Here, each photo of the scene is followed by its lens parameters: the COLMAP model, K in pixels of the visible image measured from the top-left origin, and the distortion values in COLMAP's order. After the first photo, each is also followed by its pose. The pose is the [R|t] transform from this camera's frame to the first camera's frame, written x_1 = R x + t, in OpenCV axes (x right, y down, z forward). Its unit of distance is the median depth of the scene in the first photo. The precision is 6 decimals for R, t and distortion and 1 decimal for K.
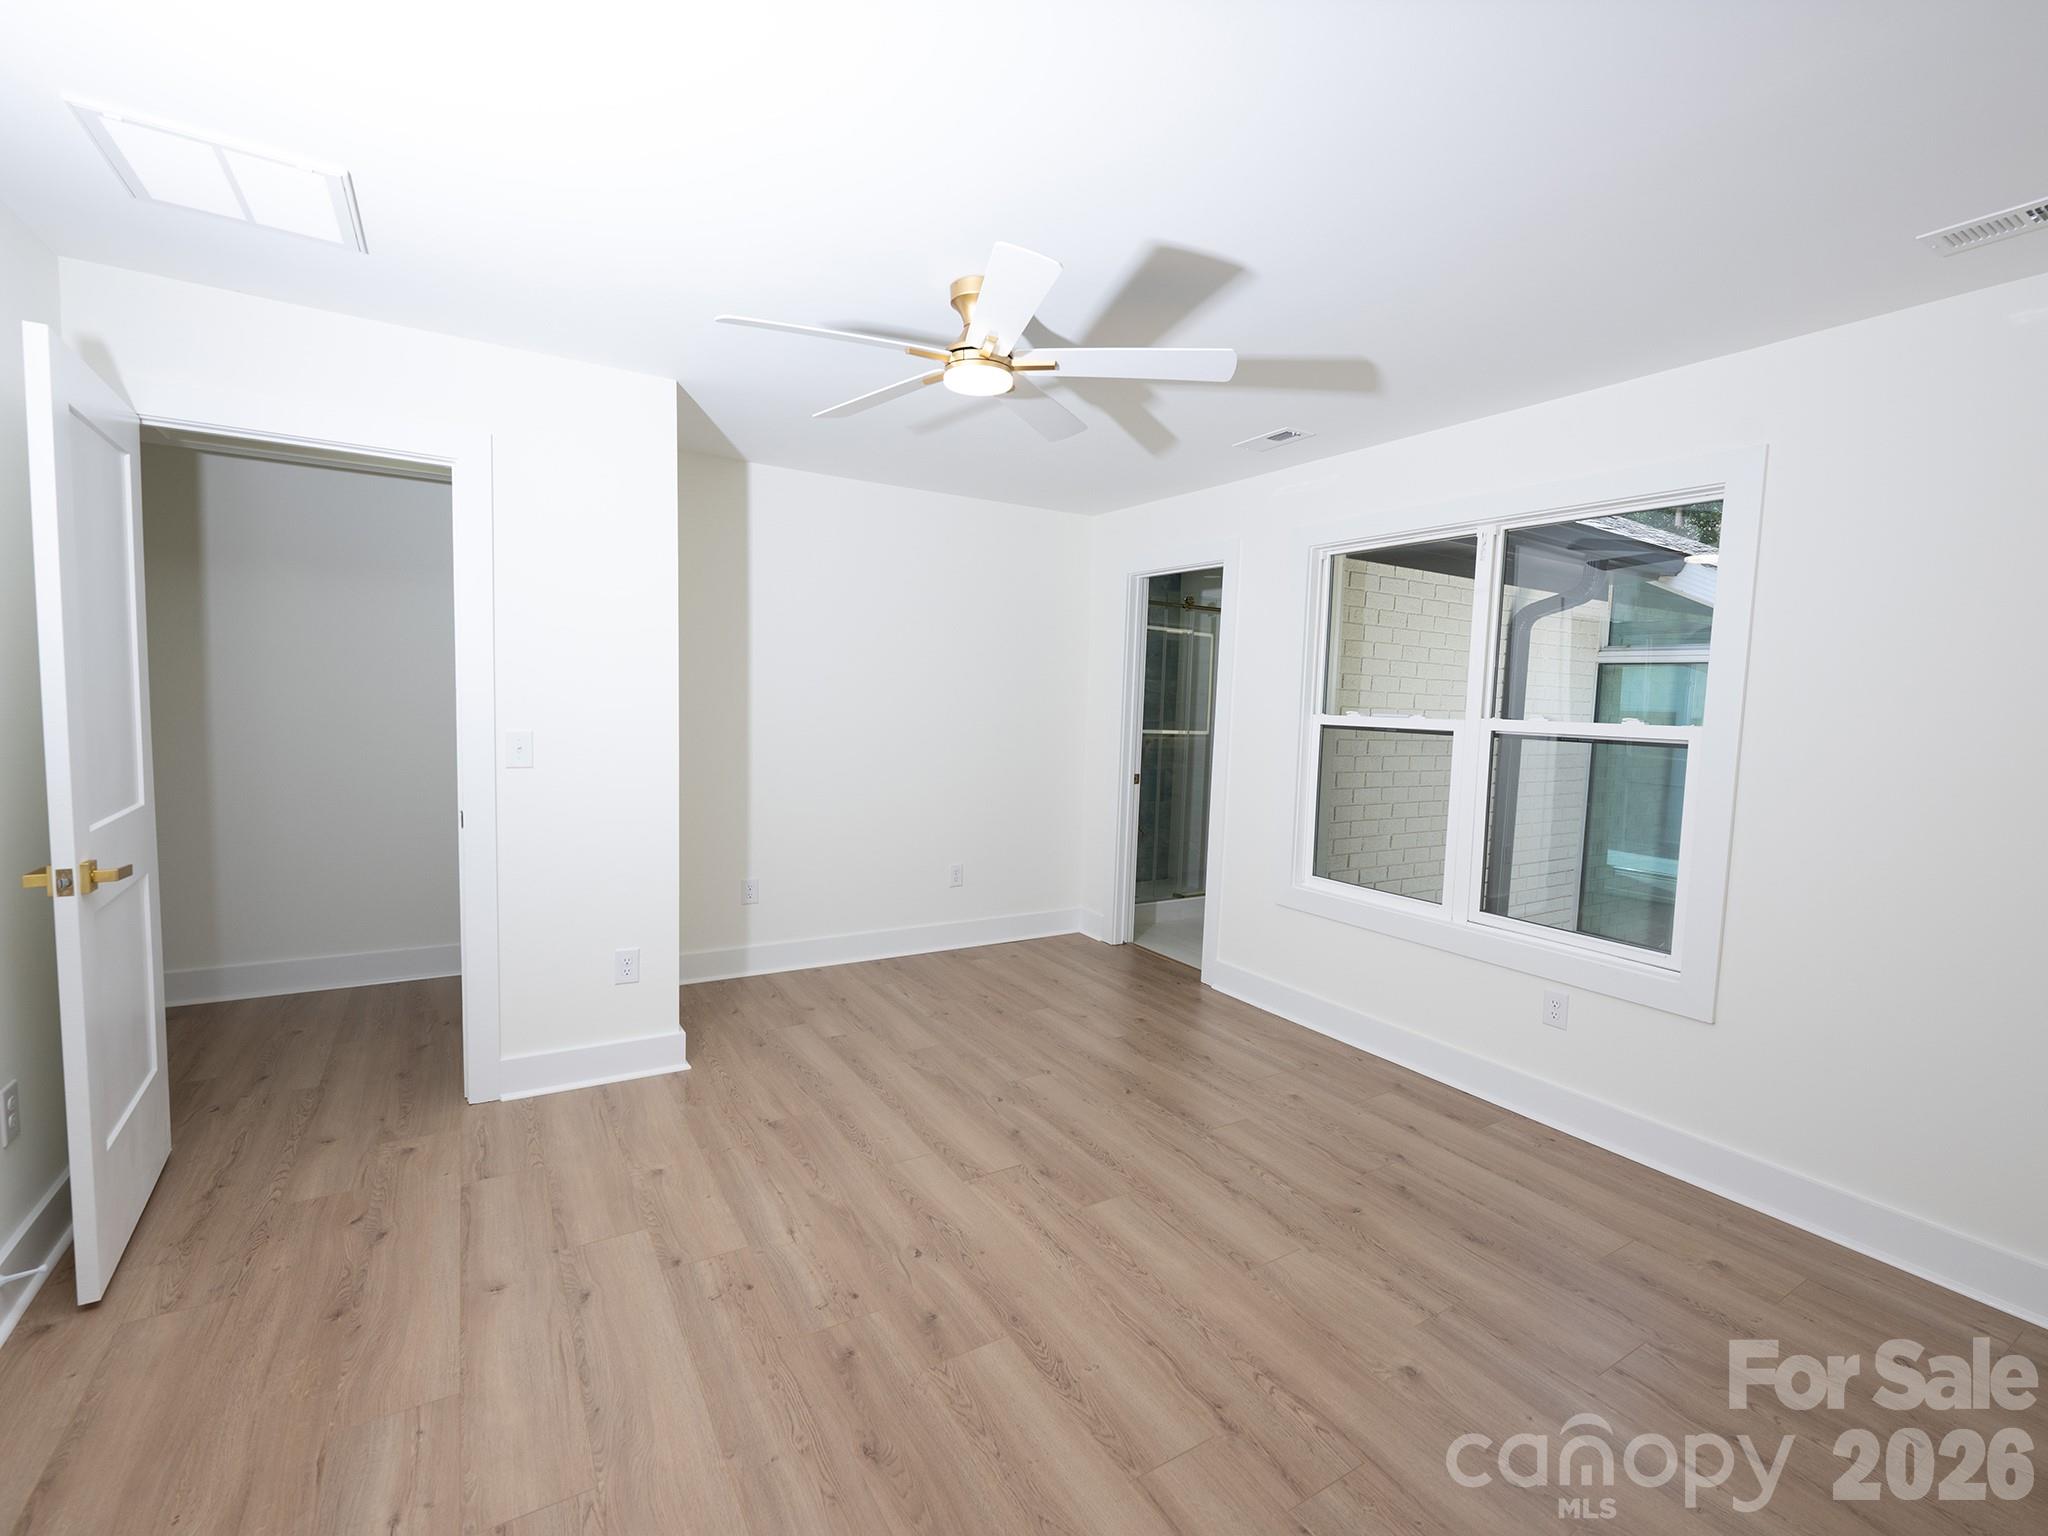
lens RADIAL K [[904.3, 0, 1024.0], [0, 904.3, 768.0], [0, 0, 1]] dist [-0.000892, -0.000451]
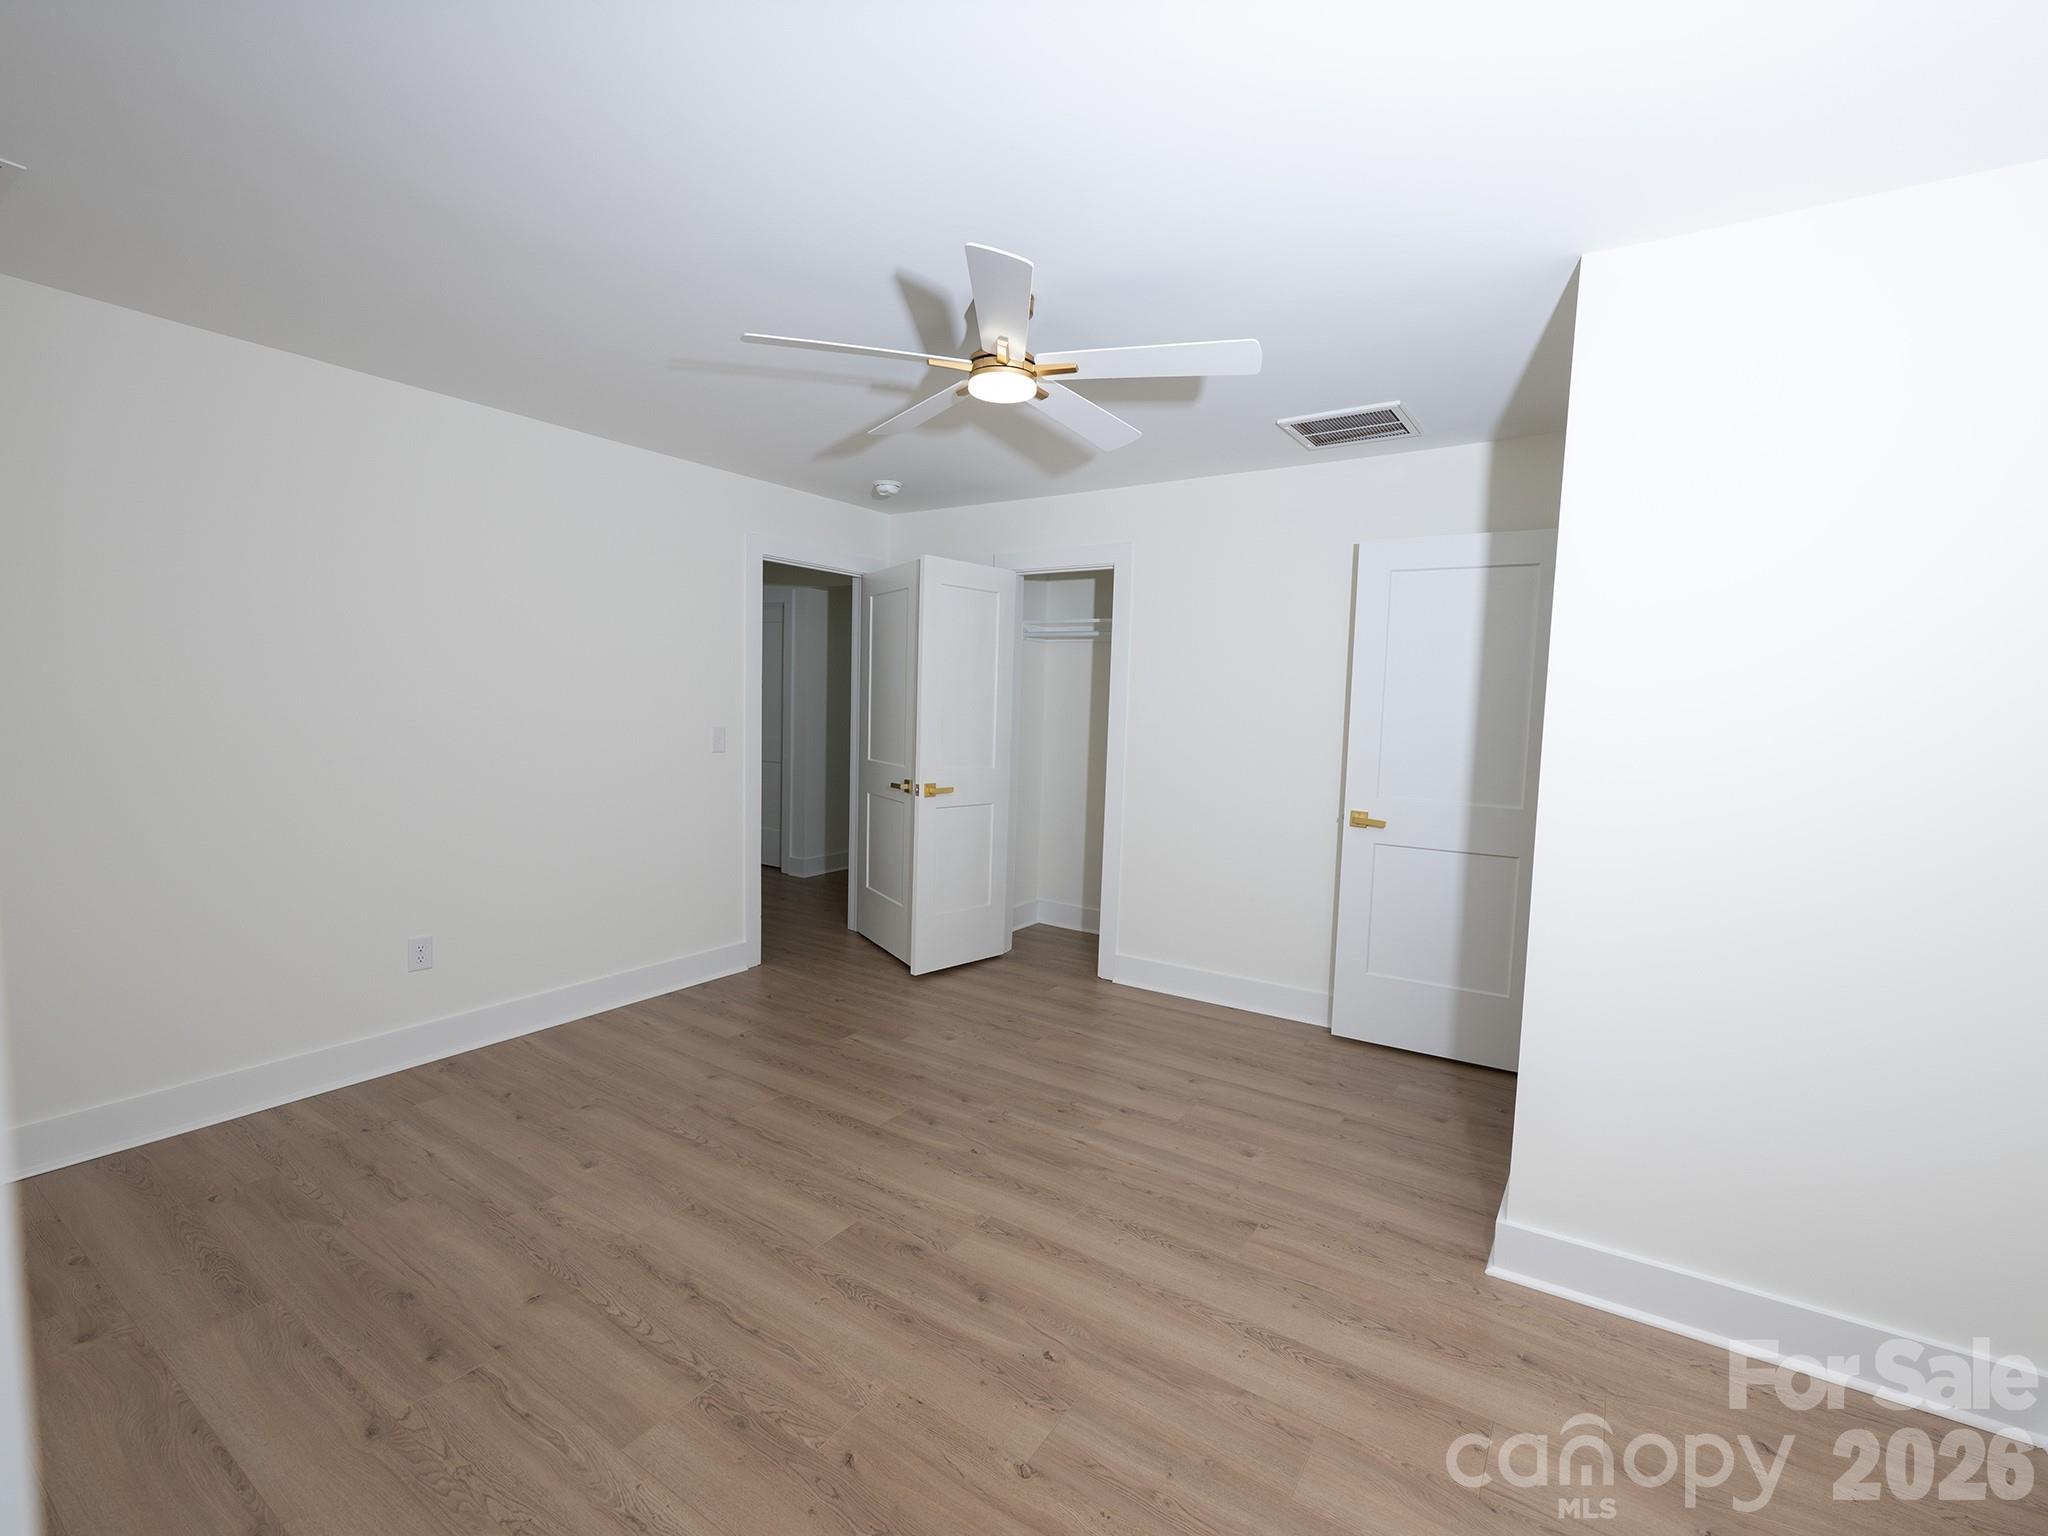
lens RADIAL K [[904.3, 0, 1024.0], [0, 904.3, 768.0], [0, 0, 1]] dist [-0.000892, -0.000451]
pose [[-0.904418, -0.022992, -0.426027, 0.341790], [-0.087088, 0.987471, 0.131589, -0.144161], [0.417664, 0.156113, -0.895089, 1.941669]]
